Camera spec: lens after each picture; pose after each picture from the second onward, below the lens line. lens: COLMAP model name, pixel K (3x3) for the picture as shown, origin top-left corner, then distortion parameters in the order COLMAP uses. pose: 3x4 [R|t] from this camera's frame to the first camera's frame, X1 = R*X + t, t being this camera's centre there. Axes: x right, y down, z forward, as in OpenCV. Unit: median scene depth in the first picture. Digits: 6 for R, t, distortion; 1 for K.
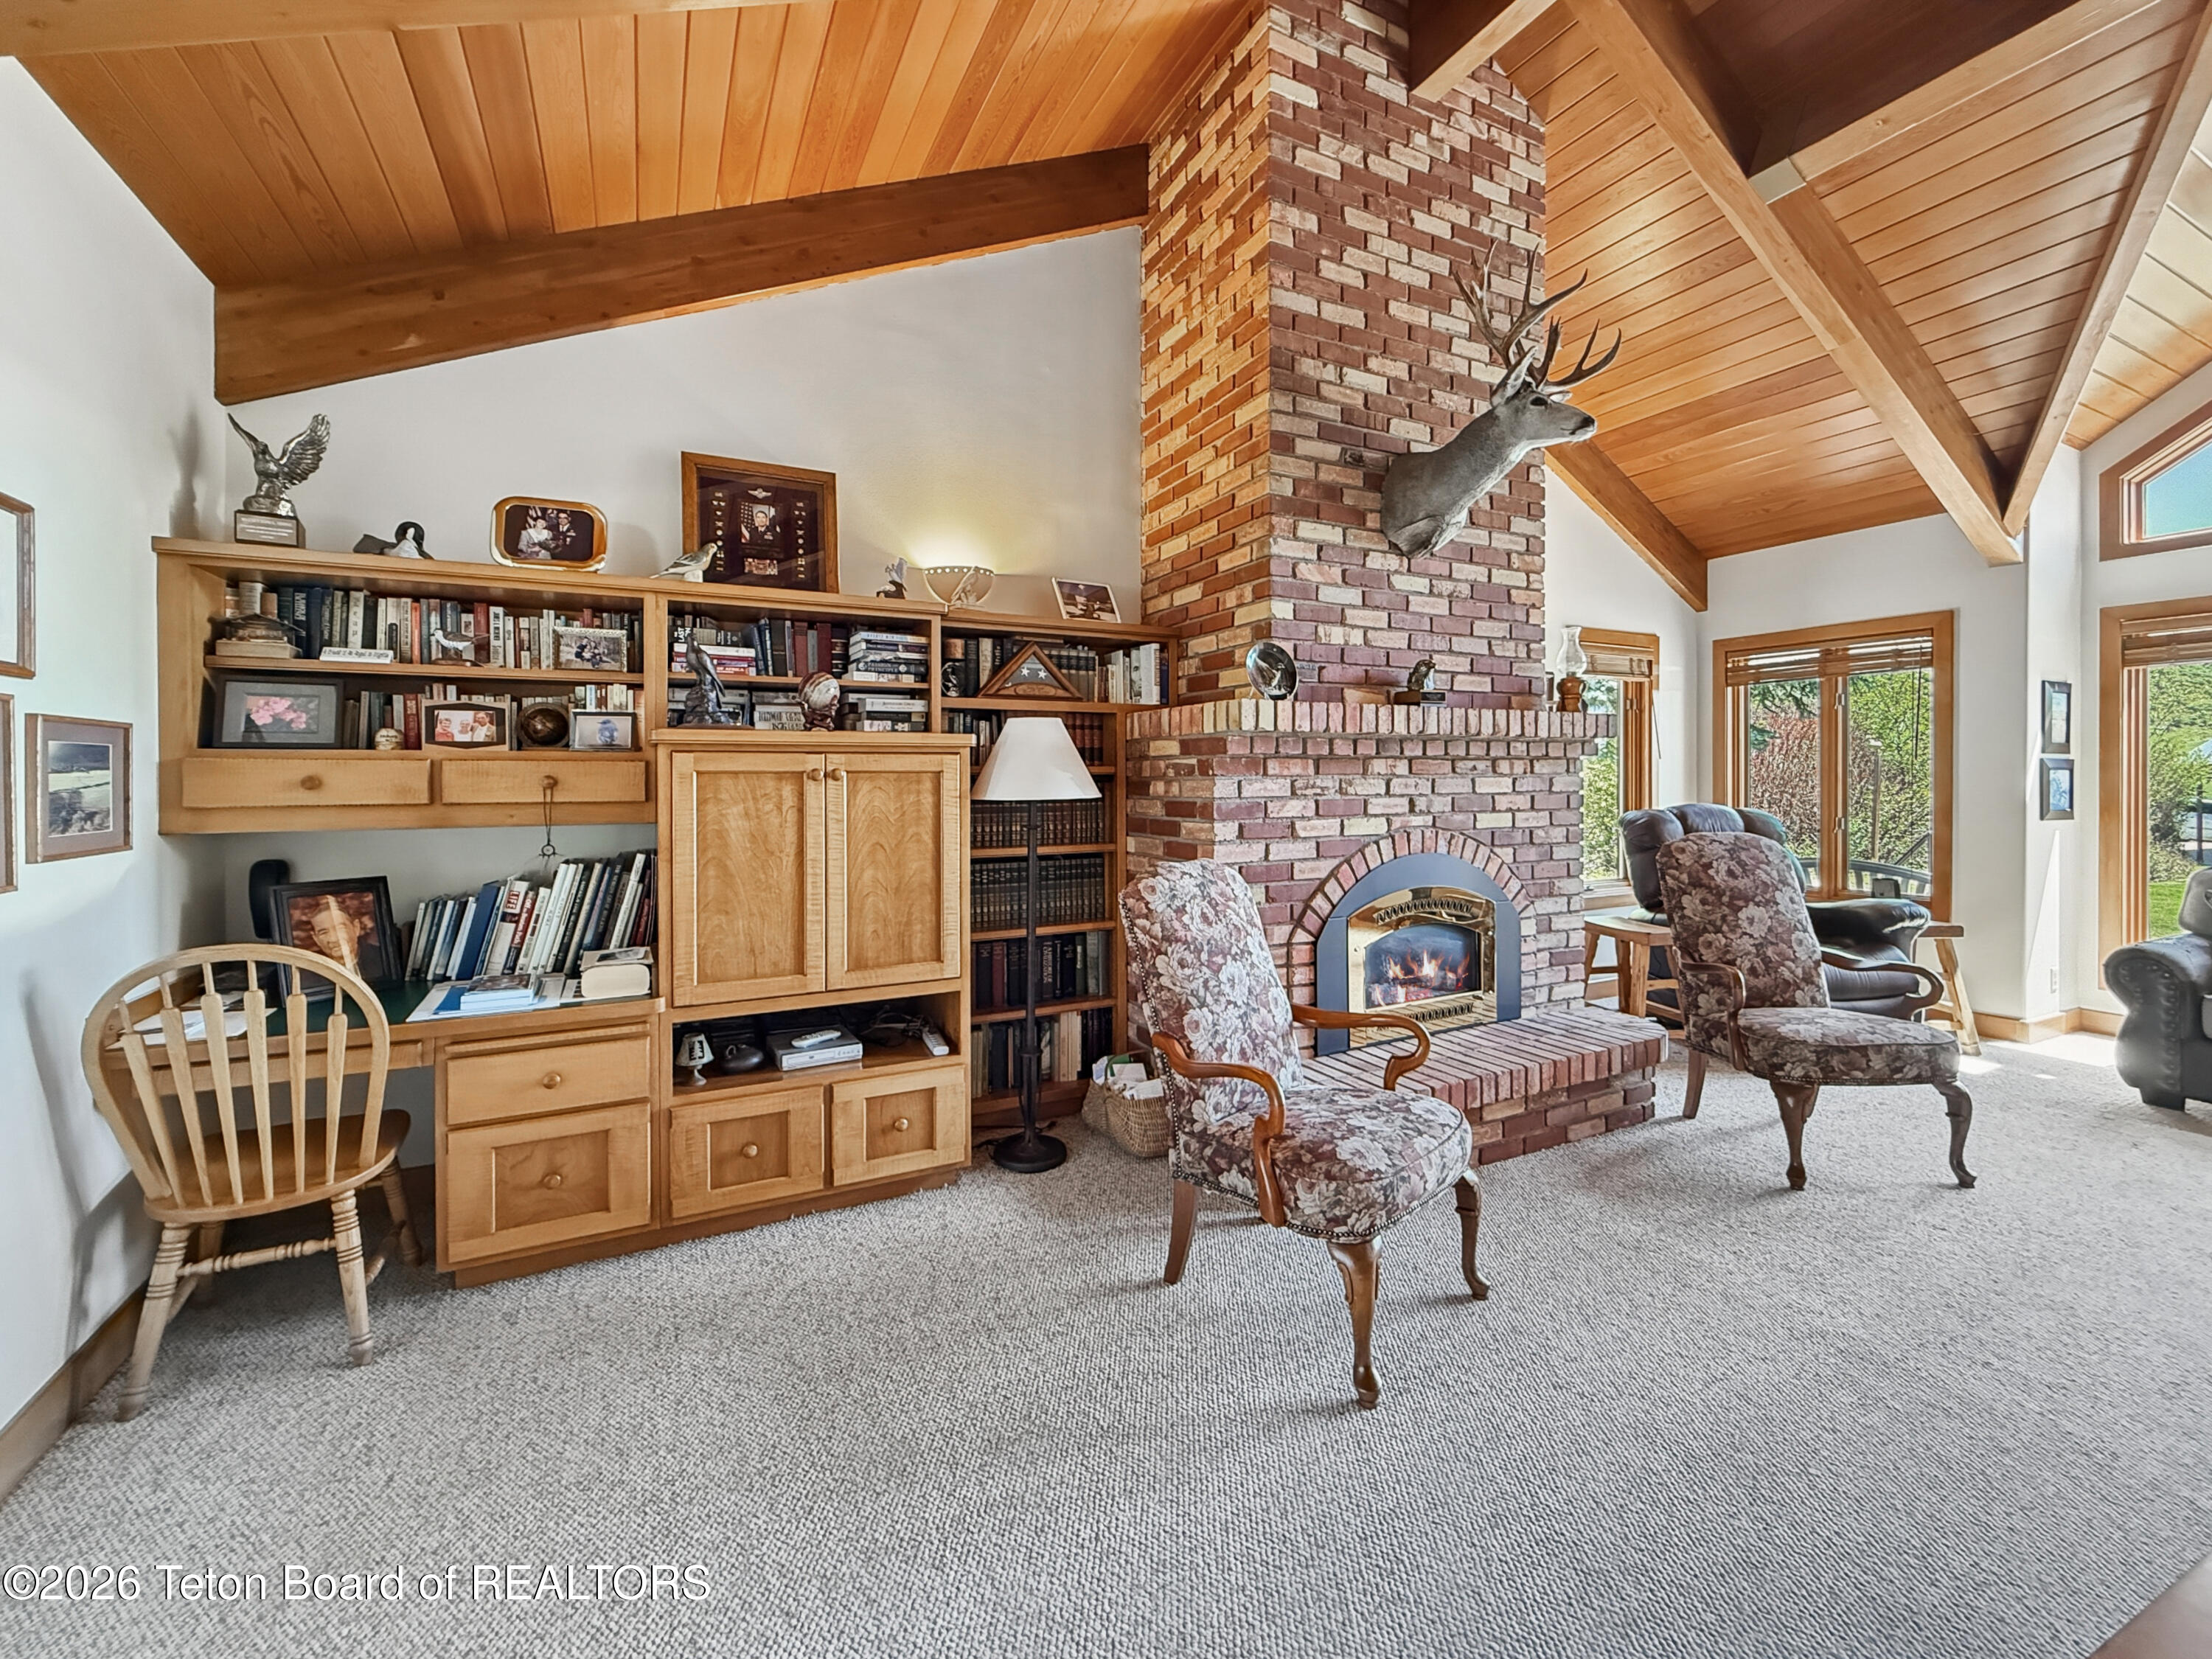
lens RADIAL K [[894.3, 0, 1086.1], [0, 894.3, 778.8], [0, 0, 1]] dist [-0.001631, 0.001045]
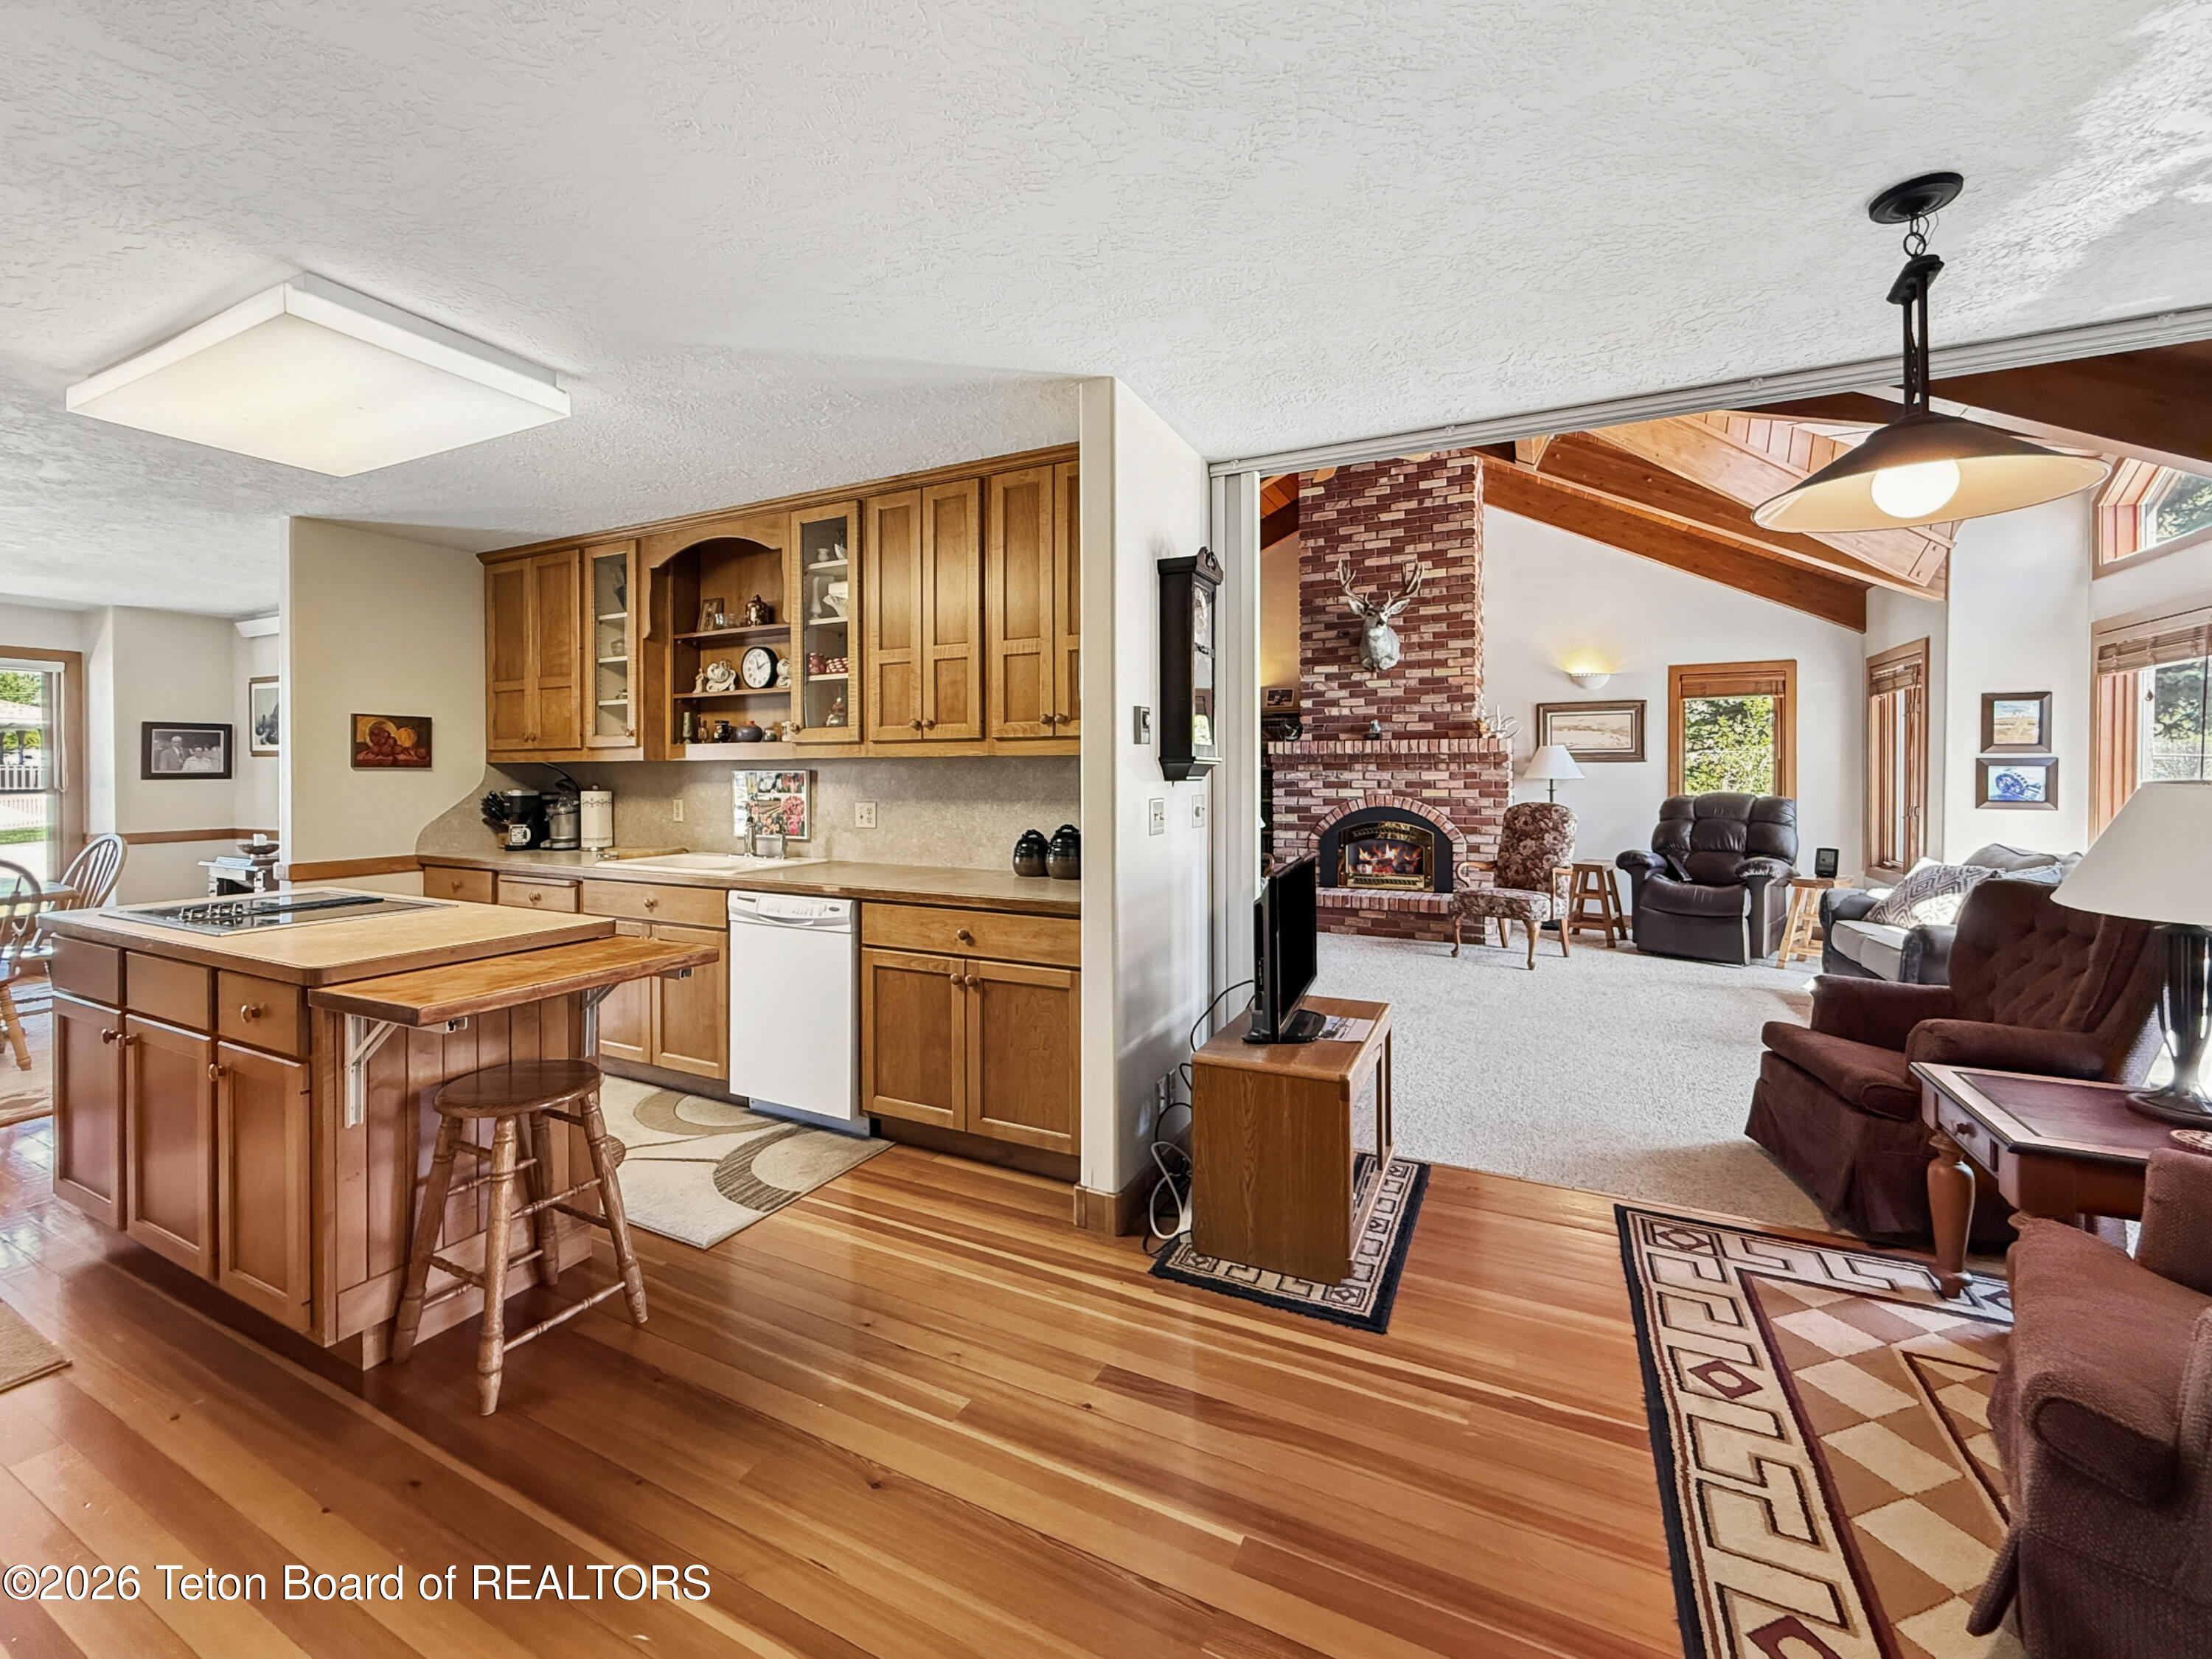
lens RADIAL K [[894.3, 0, 1101.8], [0, 894.3, 778.4], [0, 0, 1]] dist [-0.001631, 0.001045]
pose [[0.611332, 0.006621, -0.791346, 1.744480], [-0.002573, 0.999976, 0.006379, 0.002783], [0.791370, -0.001863, 0.611335, -0.914280]]
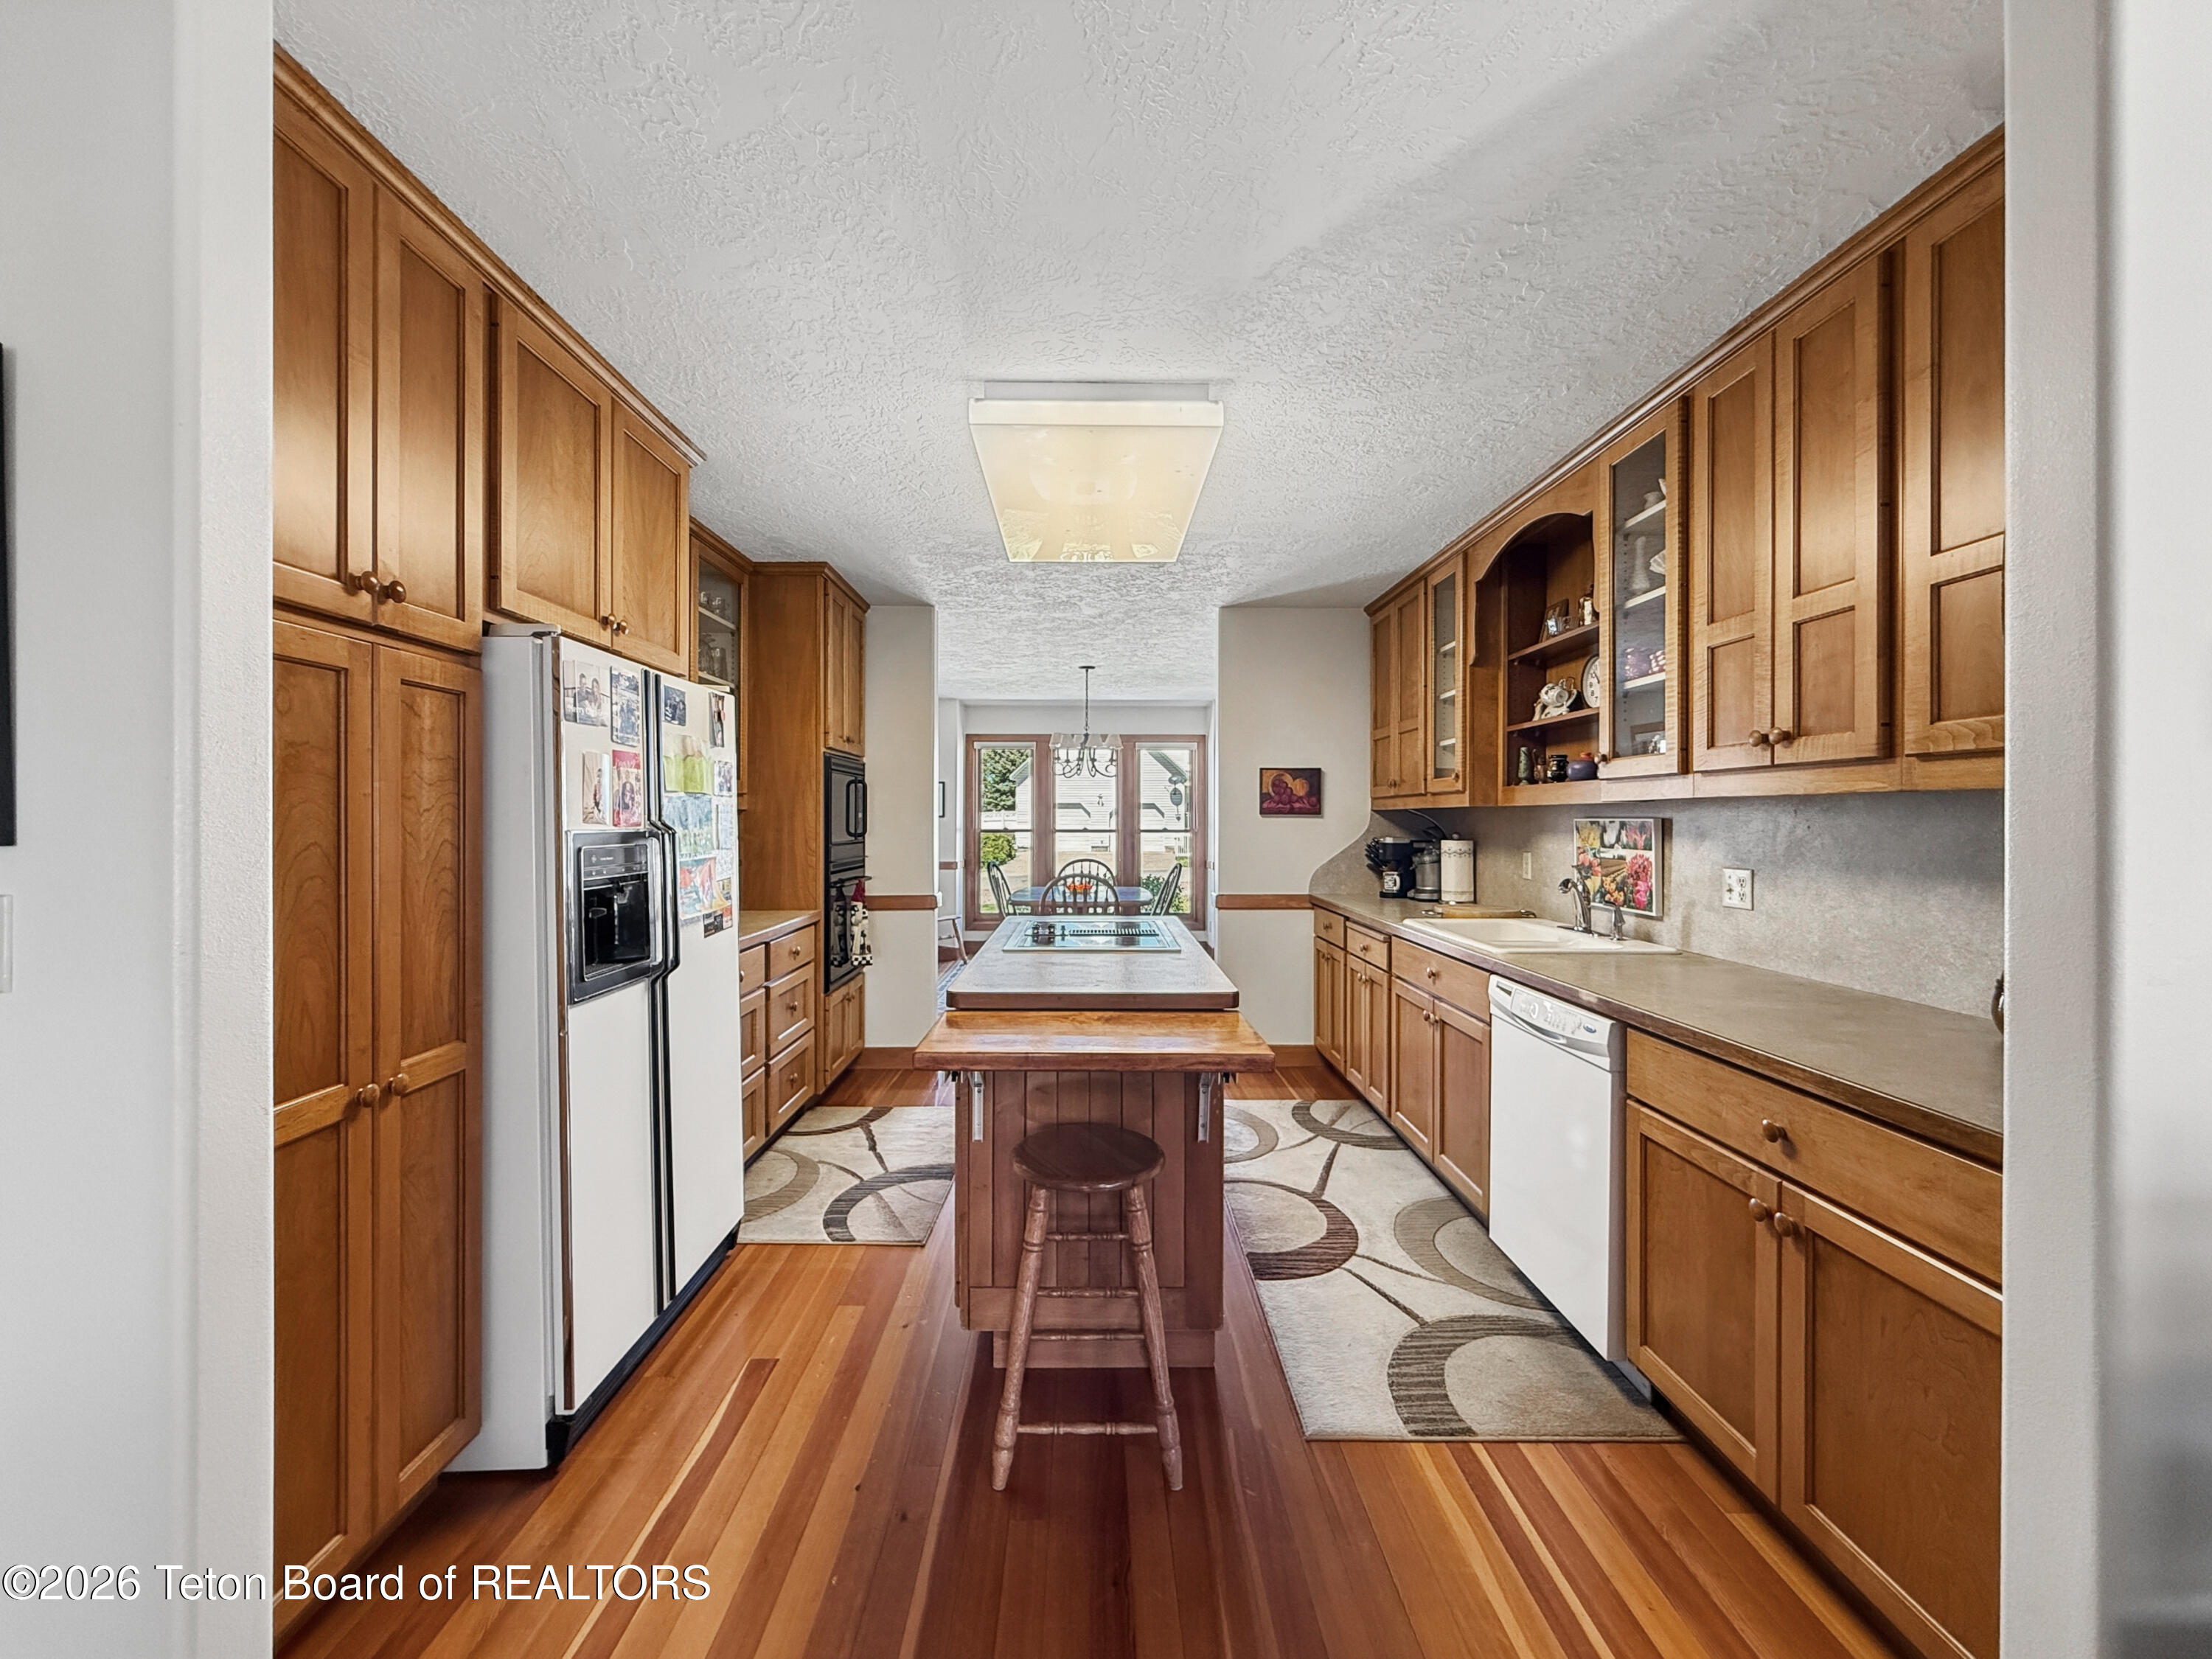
lens RADIAL K [[894.3, 0, 1091.4], [0, 894.3, 824.9], [0, 0, 1]] dist [-0.001631, 0.001045]
pose [[-0.427004, 0.008352, -0.904211, 1.530427], [-0.003772, 0.999932, 0.011018, -0.000425], [0.904242, 0.008116, -0.426944, -0.601395]]
